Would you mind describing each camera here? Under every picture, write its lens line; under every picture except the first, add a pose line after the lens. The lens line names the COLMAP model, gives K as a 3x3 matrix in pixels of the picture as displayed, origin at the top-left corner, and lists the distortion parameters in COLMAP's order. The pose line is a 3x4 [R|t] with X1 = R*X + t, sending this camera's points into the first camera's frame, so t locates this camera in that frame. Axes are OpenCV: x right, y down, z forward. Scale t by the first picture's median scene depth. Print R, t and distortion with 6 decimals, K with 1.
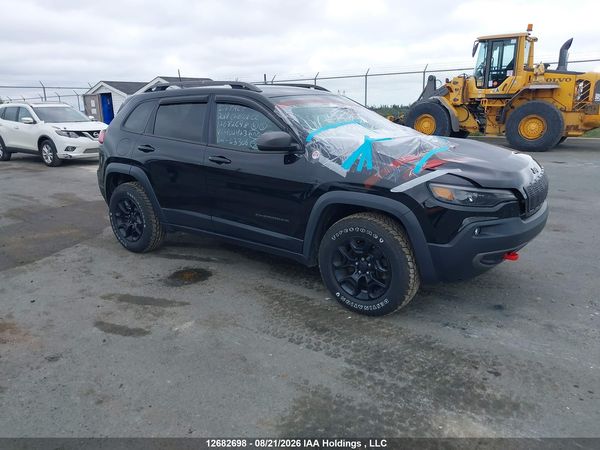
lens RADIAL K [[468.7, 0, 293.6], [0, 468.7, 225.9], [0, 0, 1]] dist [0.033438, -0.047971]
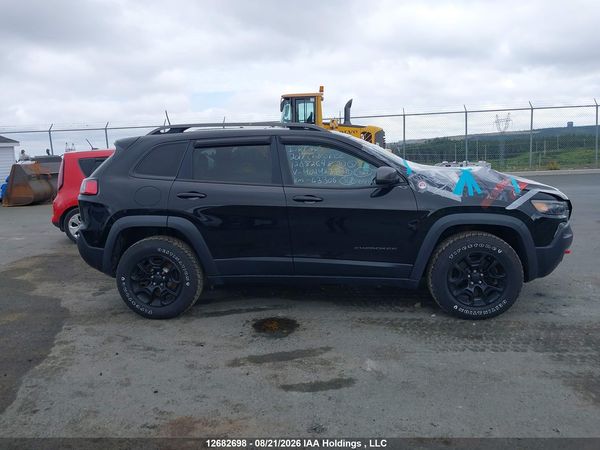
lens RADIAL K [[468.7, 0, 293.6], [0, 468.7, 225.9], [0, 0, 1]] dist [0.033438, -0.047971]
pose [[0.854156, -0.091968, 0.511819, -0.700972], [0.146068, 0.987043, -0.066408, -0.023456], [-0.499080, 0.131483, 0.856523, 0.180008]]
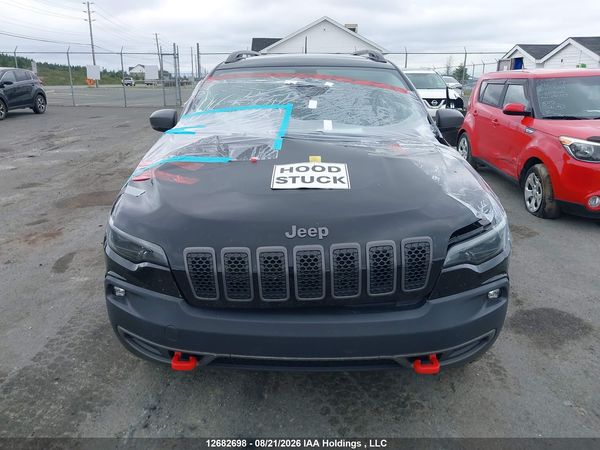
lens RADIAL K [[468.7, 0, 293.6], [0, 468.7, 225.9], [0, 0, 1]] dist [0.033438, -0.047971]
pose [[0.575666, 0.266380, -0.773078, 0.750156], [-0.211635, 0.961770, 0.173805, -0.176594], [0.789822, 0.063557, 0.610034, 0.596957]]
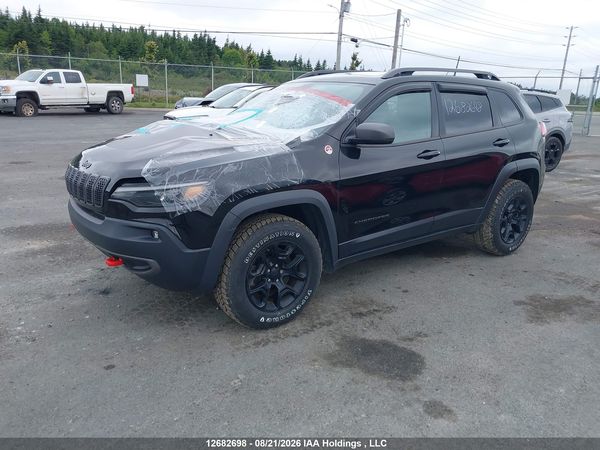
lens RADIAL K [[468.7, 0, 293.6], [0, 468.7, 225.9], [0, 0, 1]] dist [0.033438, -0.047971]
pose [[-0.304665, 0.267168, -0.914221, 1.067108], [-0.256307, 0.901449, 0.348850, -0.365893], [0.917325, 0.340604, -0.206163, 1.361947]]
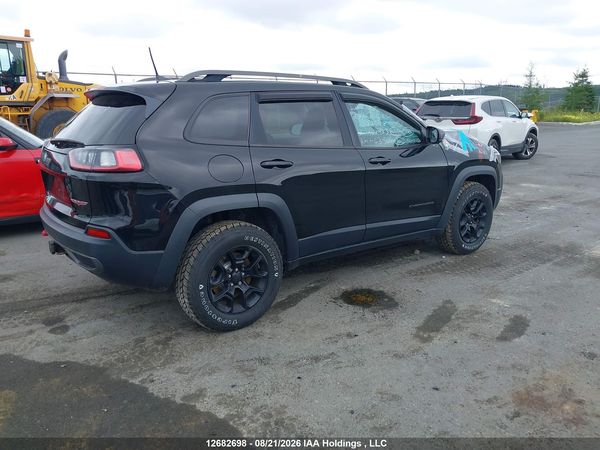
lens RADIAL K [[468.7, 0, 293.6], [0, 468.7, 225.9], [0, 0, 1]] dist [0.033438, -0.047971]
pose [[0.276303, -0.218572, 0.935886, -1.133961], [0.241992, 0.958243, 0.152350, -0.202962], [-0.930106, 0.184382, 0.317658, 0.895209]]
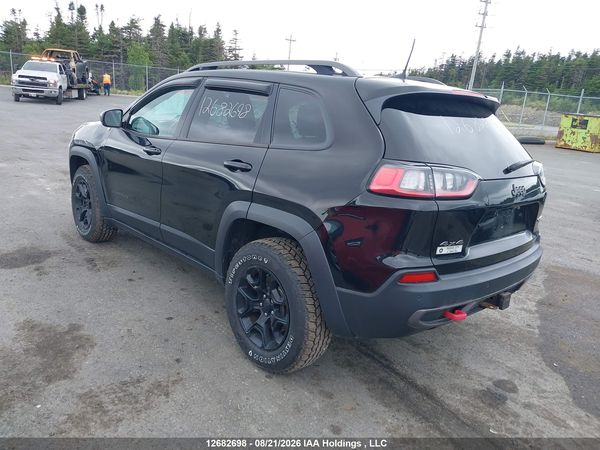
lens RADIAL K [[469.1, 0, 300.0], [0, 469.1, 225.0], [0, 0, 1]] dist [0.008964, 0.004543]
pose [[-0.979622, -0.113702, 0.165568, -0.306393], [-0.021299, 0.878495, 0.477277, -0.535780], [-0.199718, 0.464024, -0.863015, 2.119453]]
